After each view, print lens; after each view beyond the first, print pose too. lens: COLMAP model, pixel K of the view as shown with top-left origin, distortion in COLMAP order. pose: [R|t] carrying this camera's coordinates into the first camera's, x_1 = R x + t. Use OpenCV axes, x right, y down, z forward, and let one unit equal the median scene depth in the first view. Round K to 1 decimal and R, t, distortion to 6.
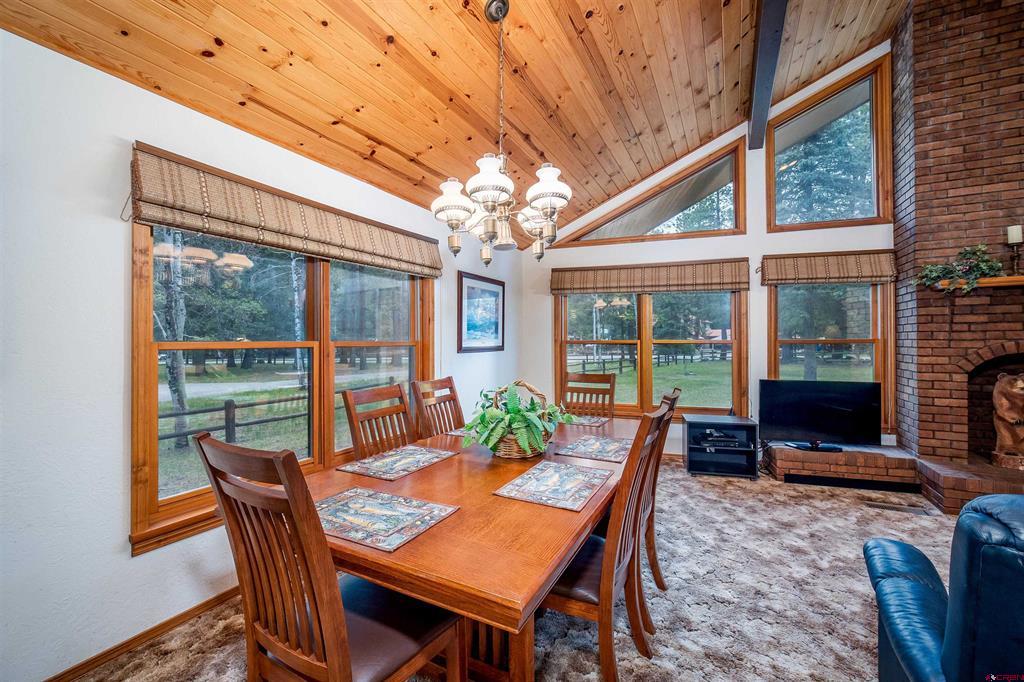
lens RADIAL K [[414.4, 0, 508.0], [0, 414.4, 338.5], [0, 0, 1]] dist [-0.001748, -0.000395]
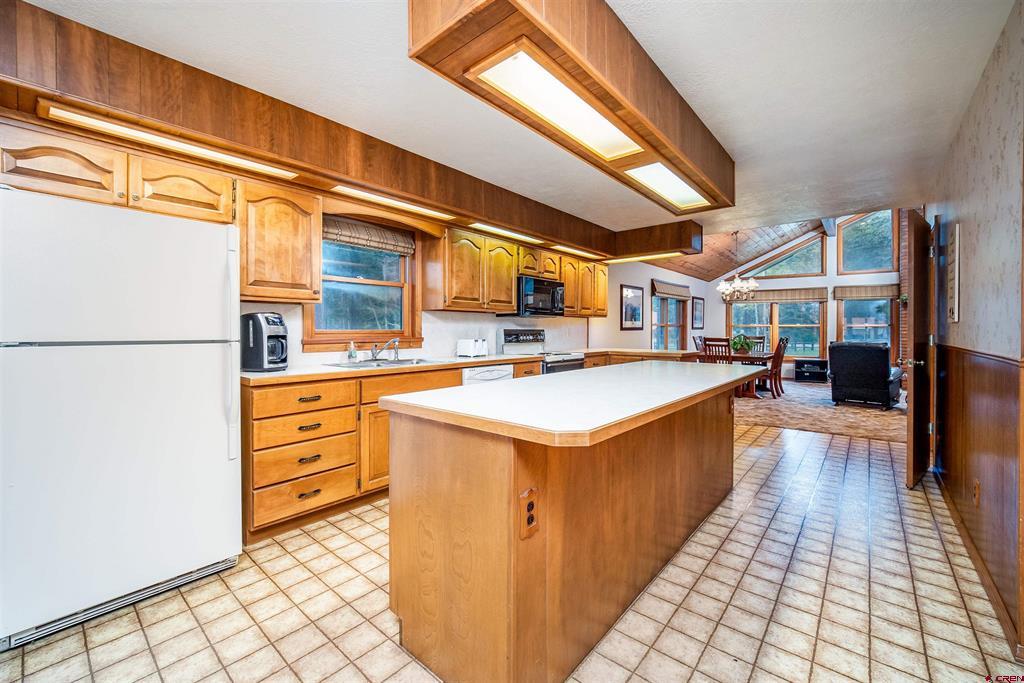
lens RADIAL K [[414.4, 0, 508.0], [0, 414.4, 339.0], [0, 0, 1]] dist [-0.001748, -0.000395]
pose [[0.975033, 0.005732, -0.221986, -0.708745], [0.000129, 0.999652, 0.026379, 0.029724], [0.222060, -0.025749, 0.974693, -1.847301]]
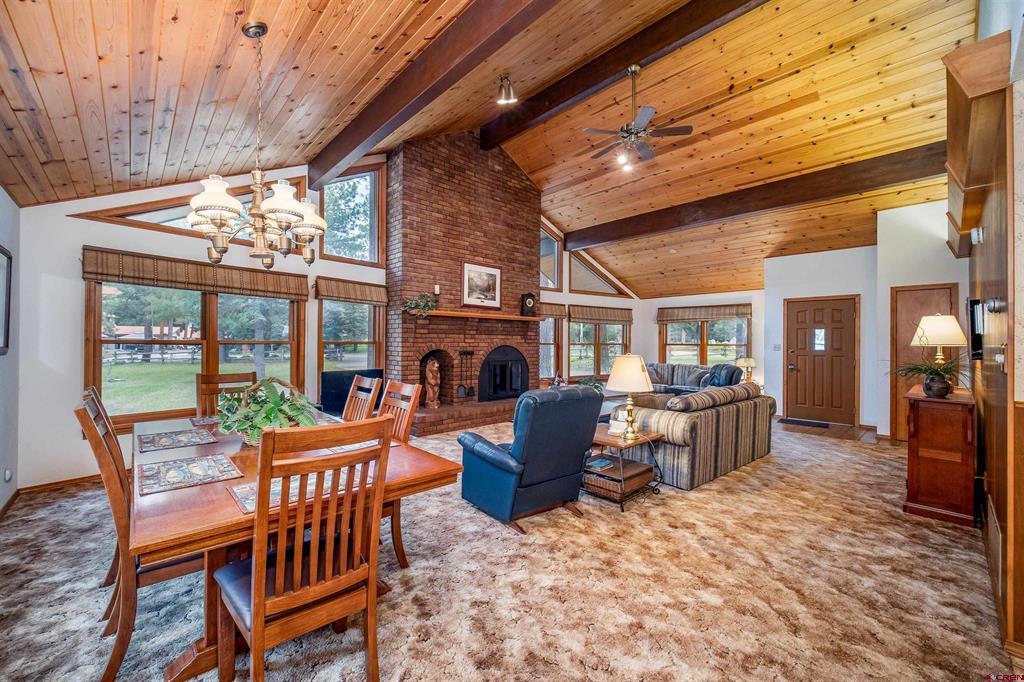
lens RADIAL K [[414.4, 0, 508.0], [0, 414.4, 338.5], [0, 0, 1]] dist [-0.001748, -0.000395]
pose [[0.334356, 0.014878, 0.942329, -0.459883], [-0.015423, 0.999828, -0.010314, -0.001544], [-0.942320, -0.011085, 0.334528, 0.012031]]
